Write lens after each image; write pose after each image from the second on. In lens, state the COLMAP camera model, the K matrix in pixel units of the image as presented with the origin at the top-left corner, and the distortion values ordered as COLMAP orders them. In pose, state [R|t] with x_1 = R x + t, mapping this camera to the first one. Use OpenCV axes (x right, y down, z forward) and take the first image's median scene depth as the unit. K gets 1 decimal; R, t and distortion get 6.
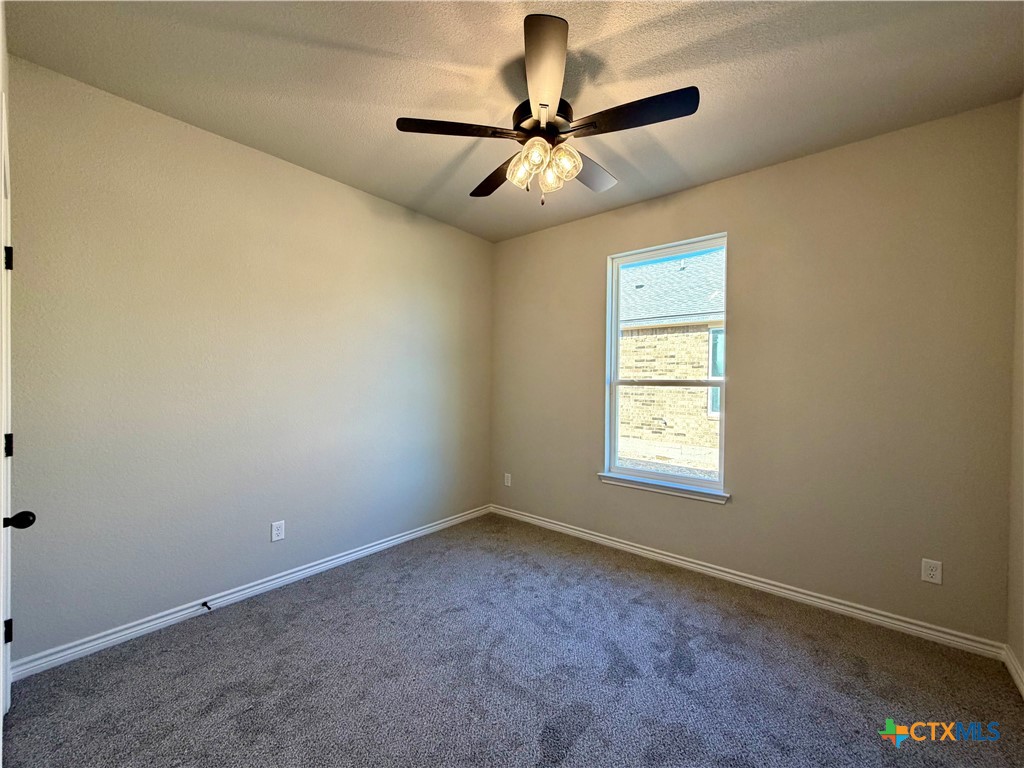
lens RADIAL K [[407.4, 0, 516.6], [0, 407.4, 386.5], [0, 0, 1]] dist [-0.000031, 0.000152]
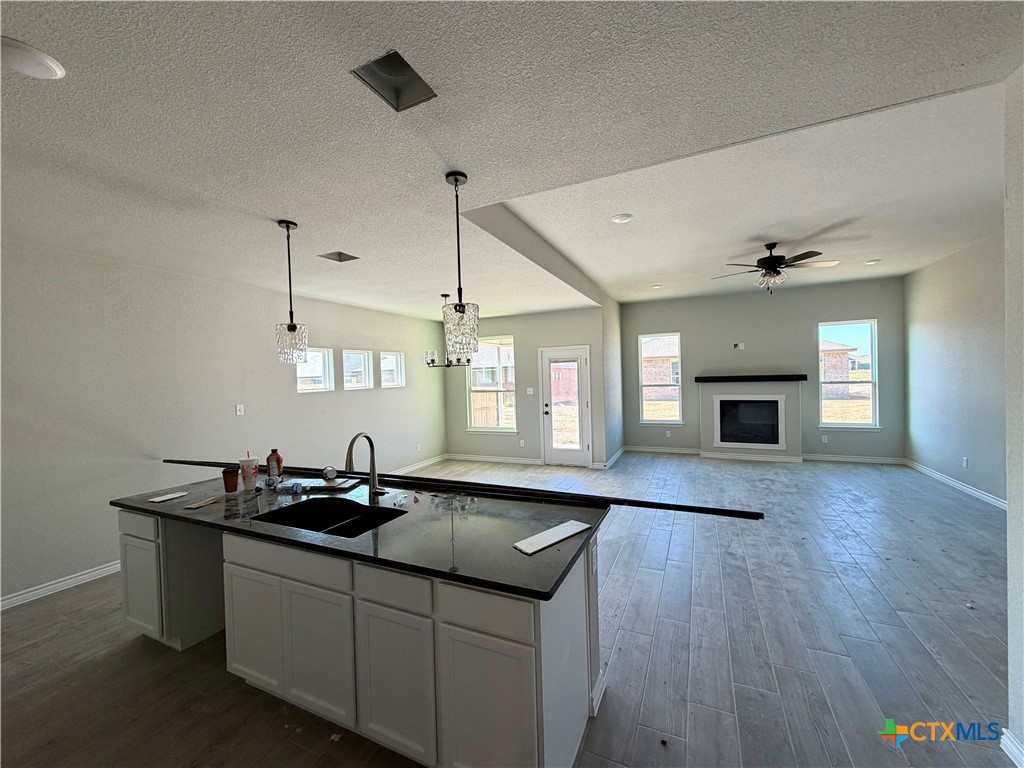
lens RADIAL K [[407.4, 0, 510.3], [0, 407.4, 384.7], [0, 0, 1]] dist [-0.000031, 0.000152]
pose [[0.968273, -0.032788, 0.247736, -0.122048], [0.041236, 0.998729, -0.028985, 0.030500], [-0.246470, 0.038281, 0.968394, -1.368451]]
